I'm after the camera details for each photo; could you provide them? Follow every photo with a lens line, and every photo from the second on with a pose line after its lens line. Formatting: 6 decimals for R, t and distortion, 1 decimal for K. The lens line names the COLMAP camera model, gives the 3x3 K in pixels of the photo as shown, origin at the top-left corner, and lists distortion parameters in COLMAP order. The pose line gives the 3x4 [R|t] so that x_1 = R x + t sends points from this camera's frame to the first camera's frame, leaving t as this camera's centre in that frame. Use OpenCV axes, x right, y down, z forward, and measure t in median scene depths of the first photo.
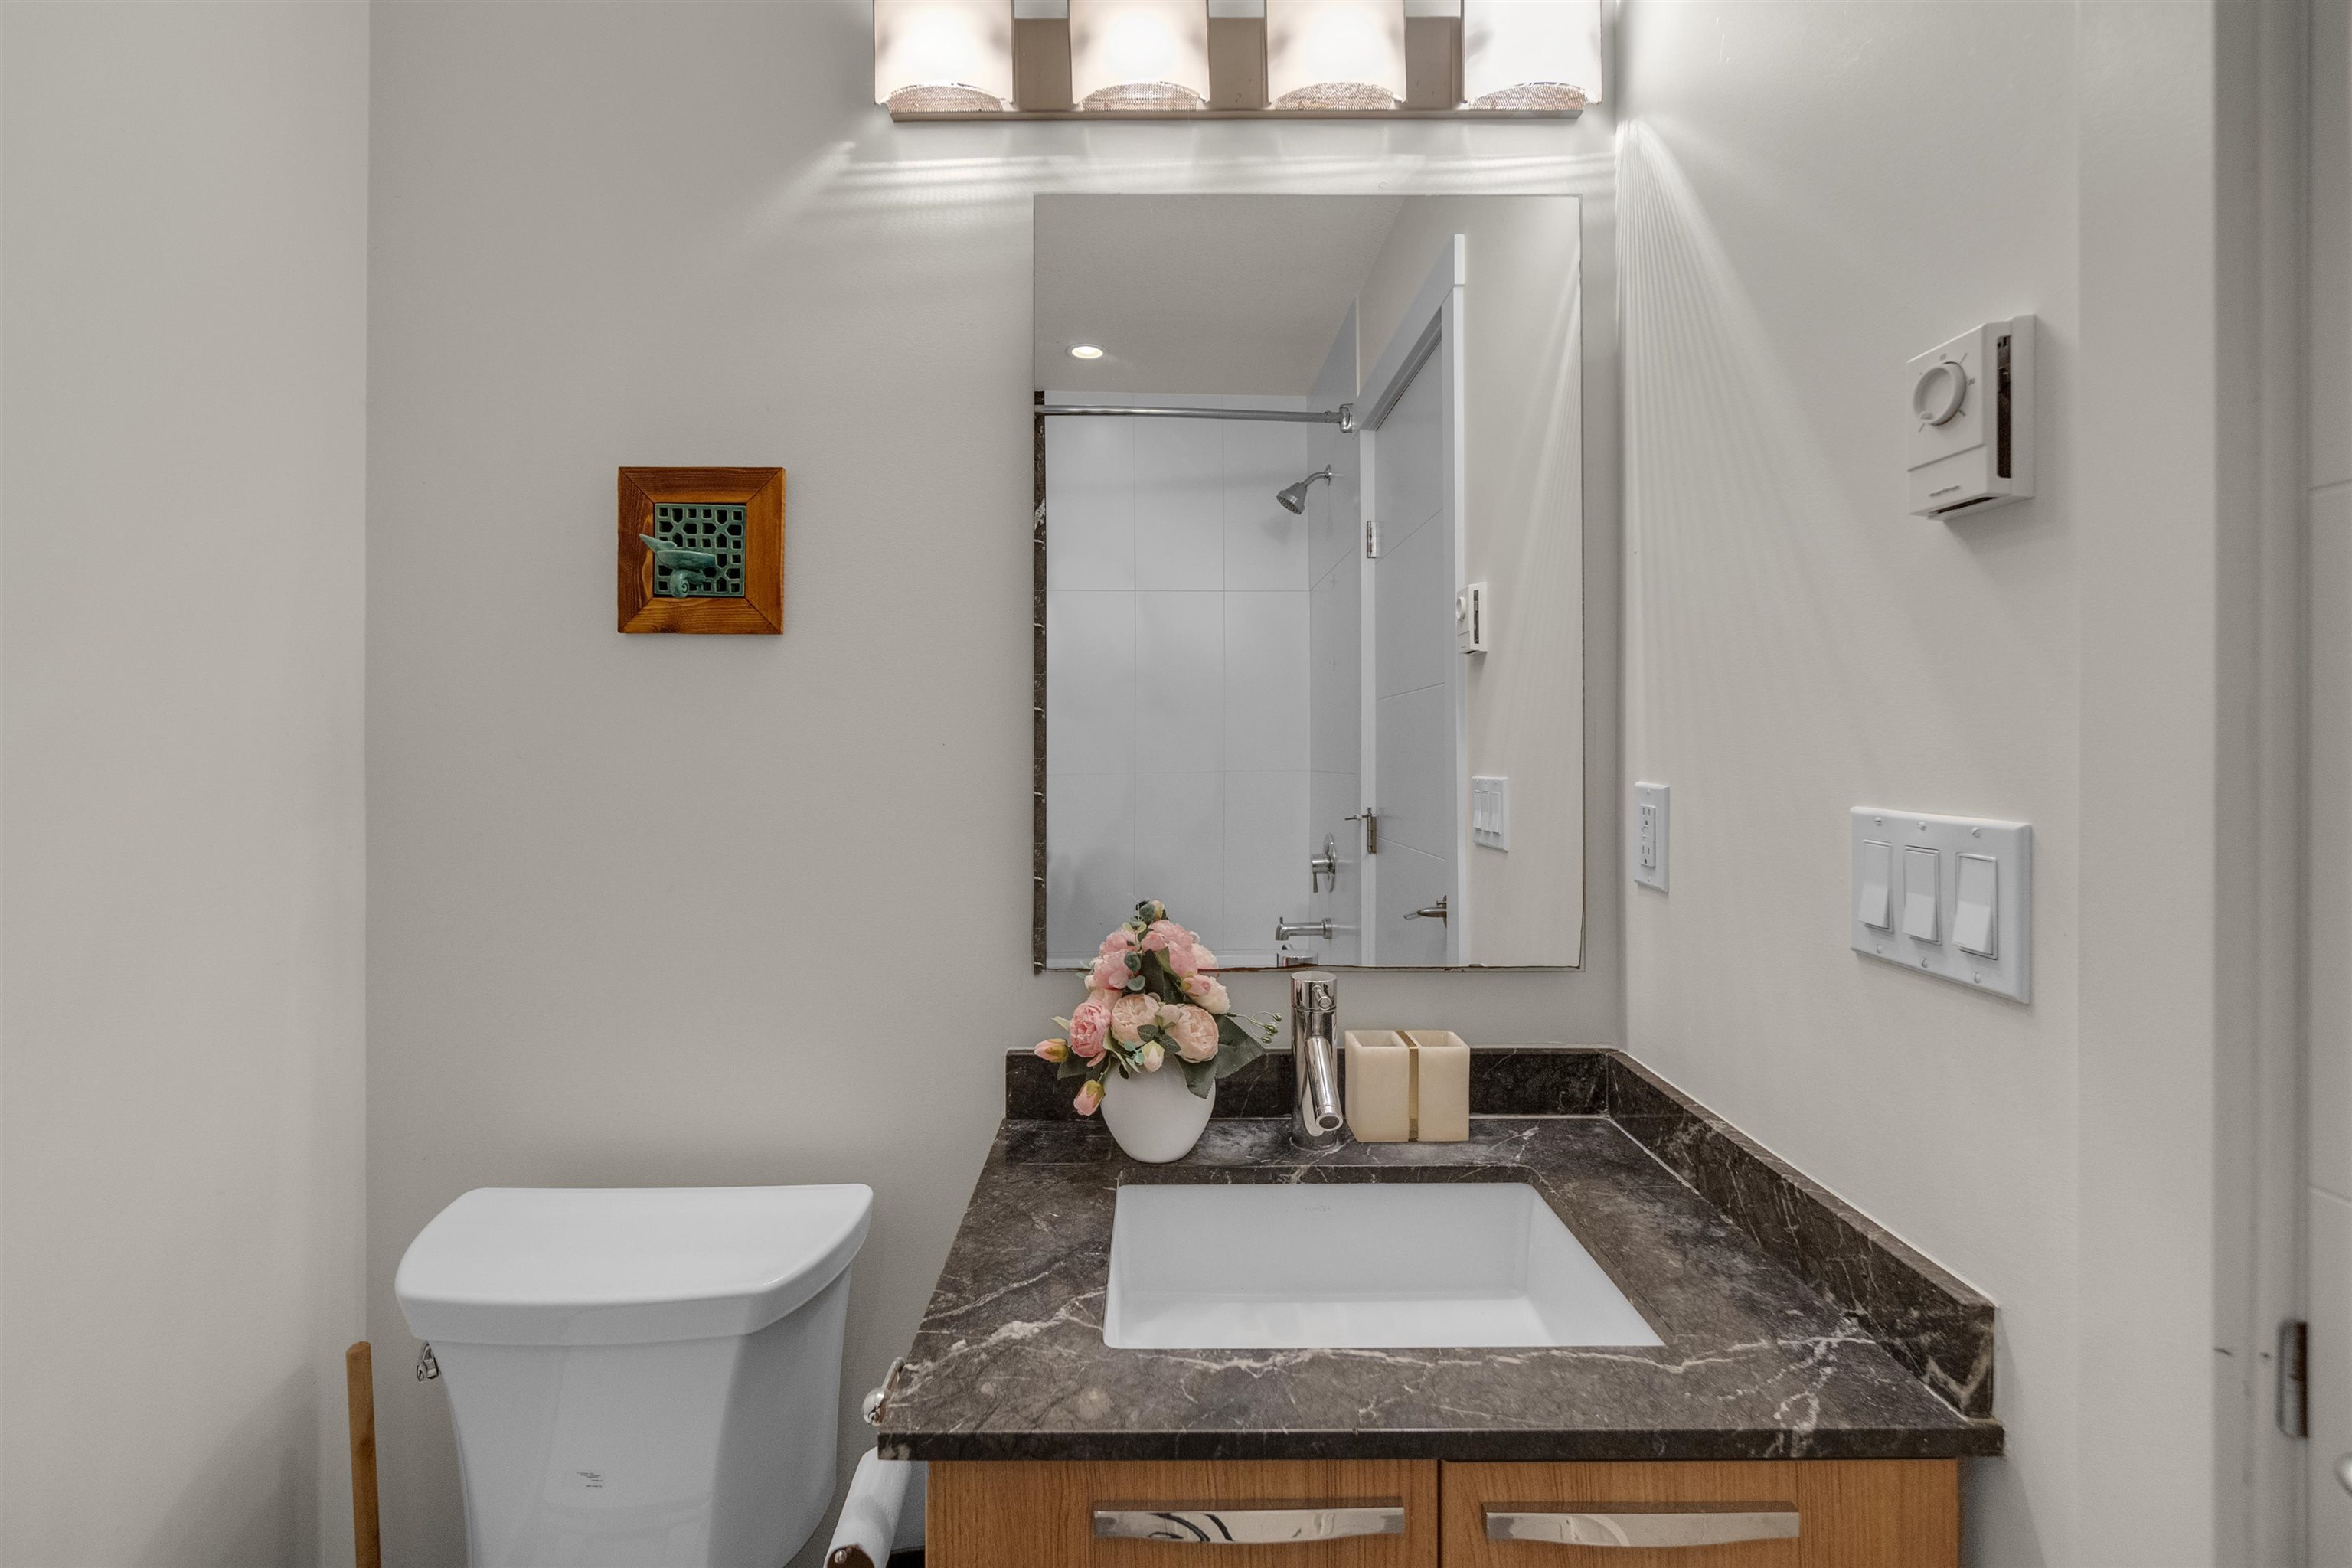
lens RADIAL K [[1037.9, 0, 1165.3], [0, 1037.9, 761.5], [0, 0, 1]] dist [-0.006857, 0.000404]
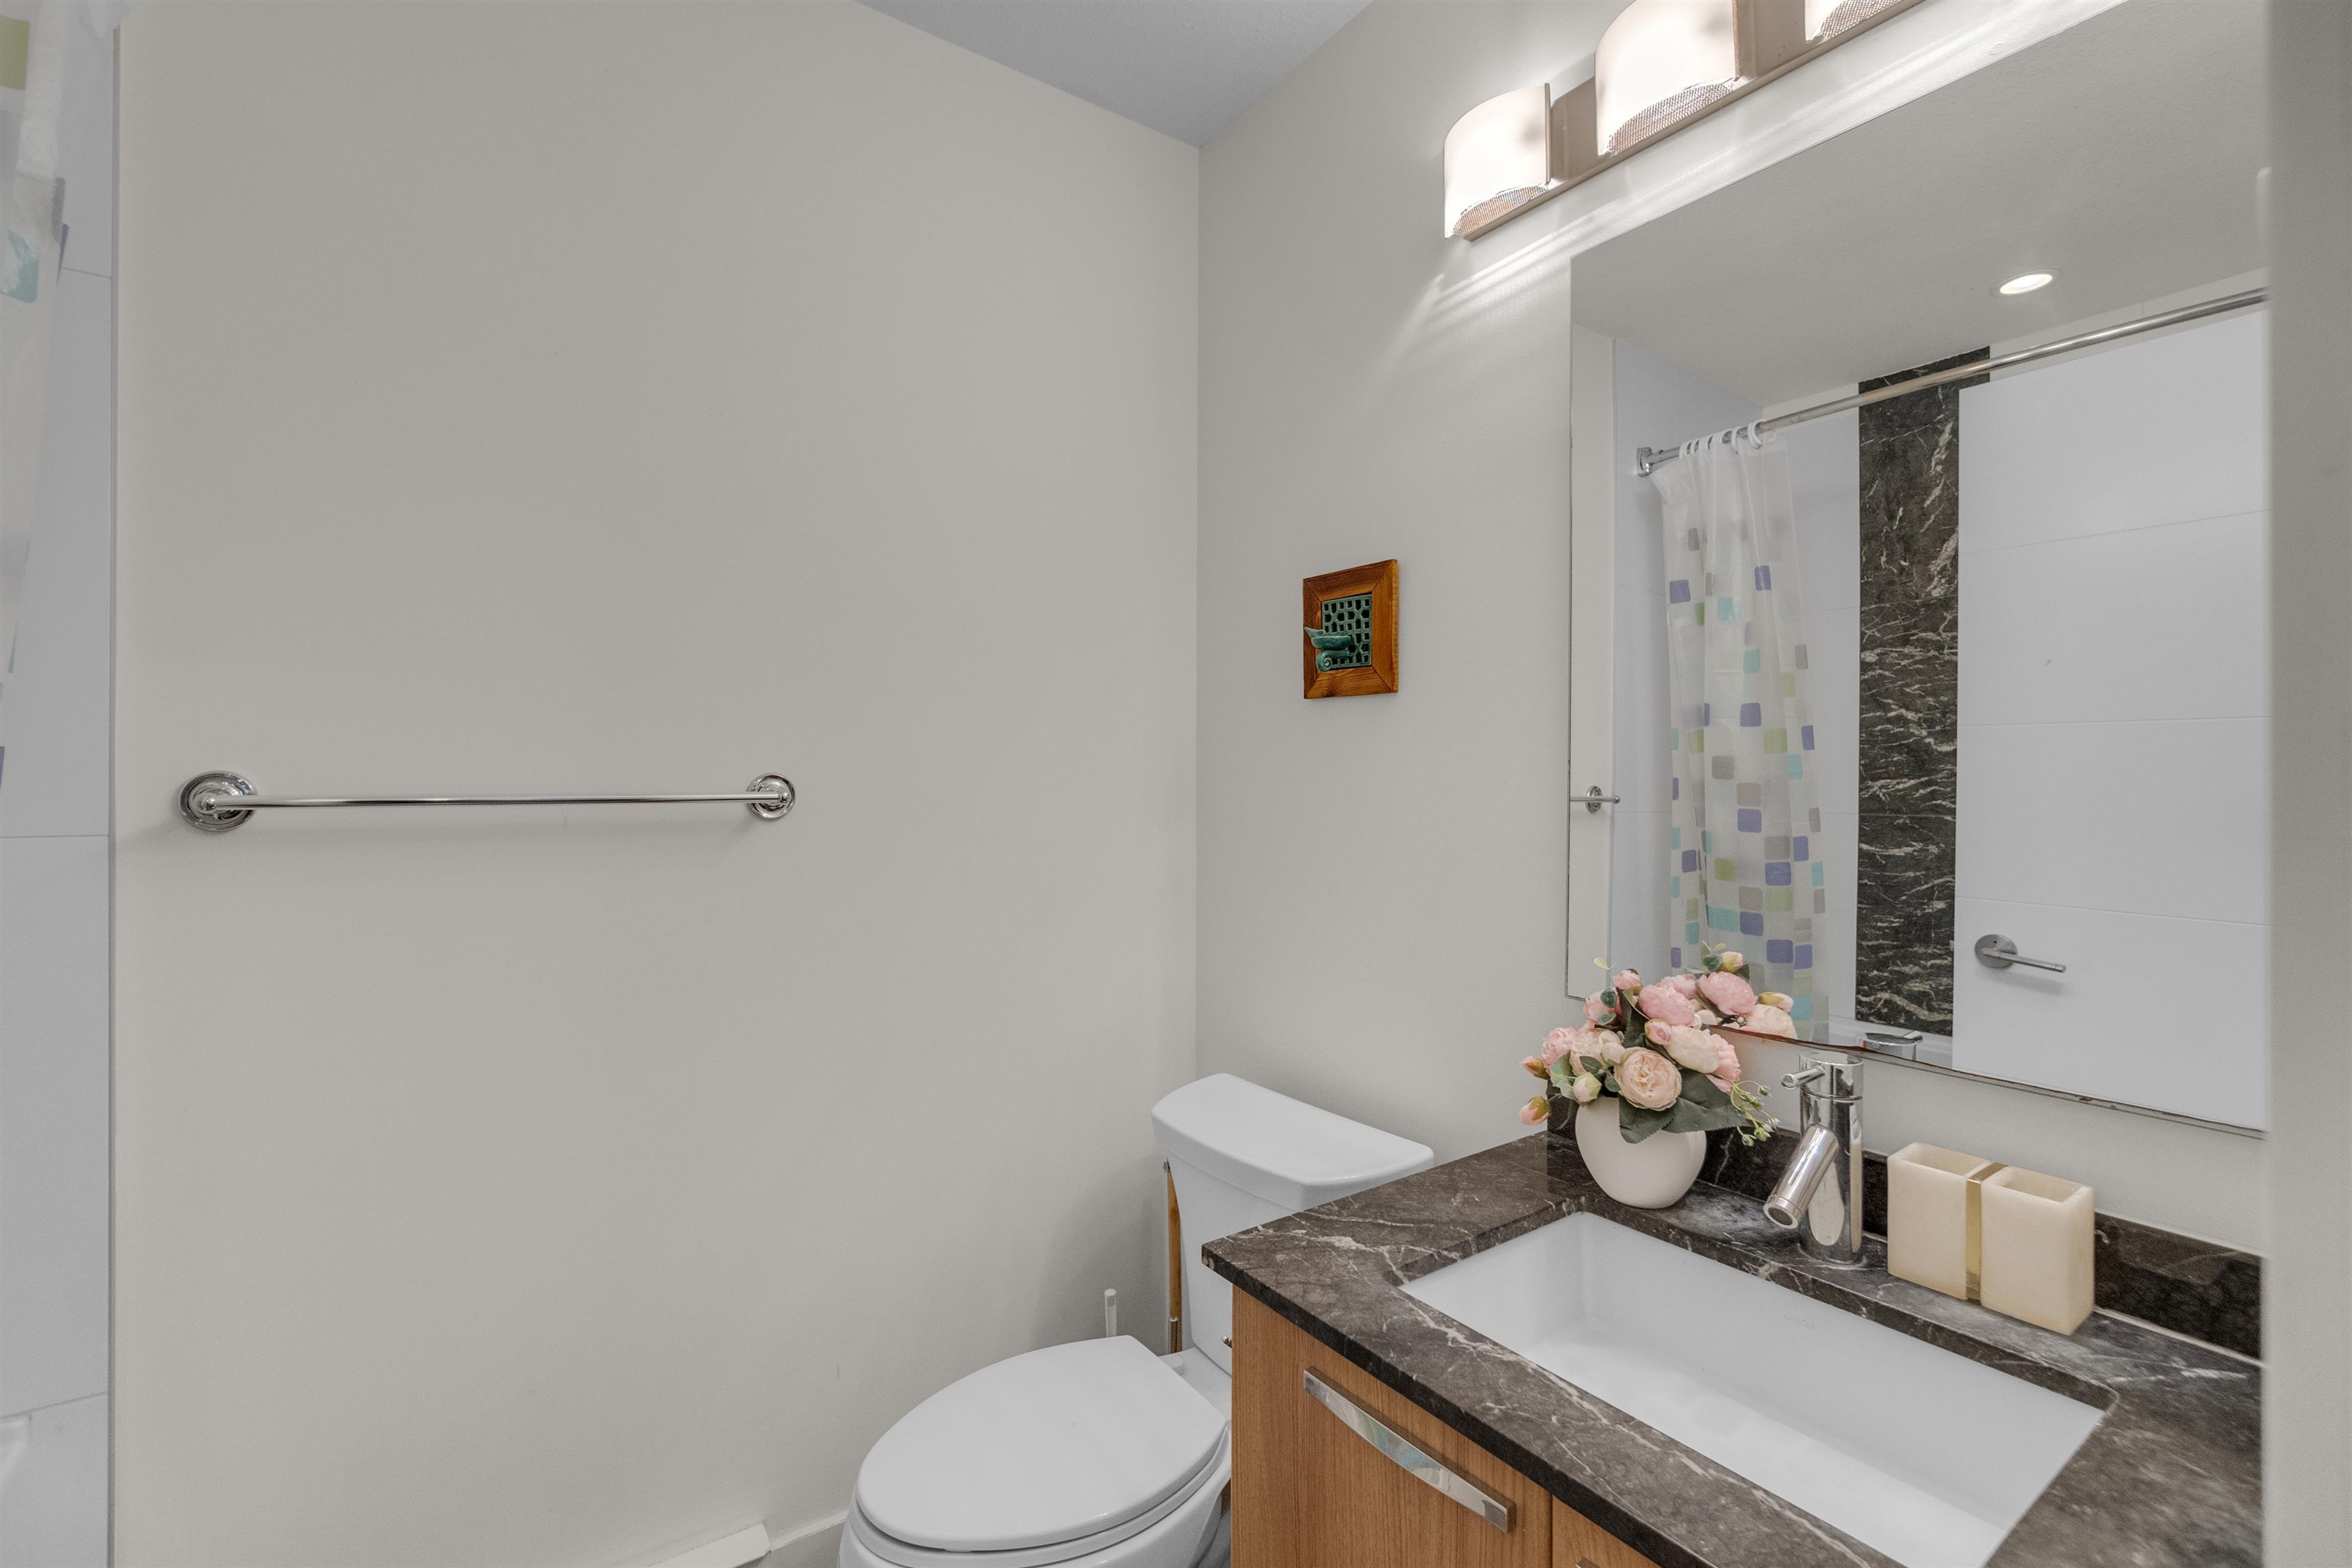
lens RADIAL K [[967.2, 0, 1071.6], [0, 967.2, 781.7], [0, 0, 1]] dist [0.028657, -0.004779]
pose [[0.547895, 0.005851, -0.836526, 0.459600], [-0.006388, 0.999976, 0.002810, -0.017138], [0.836523, 0.003805, 0.547919, 0.033486]]
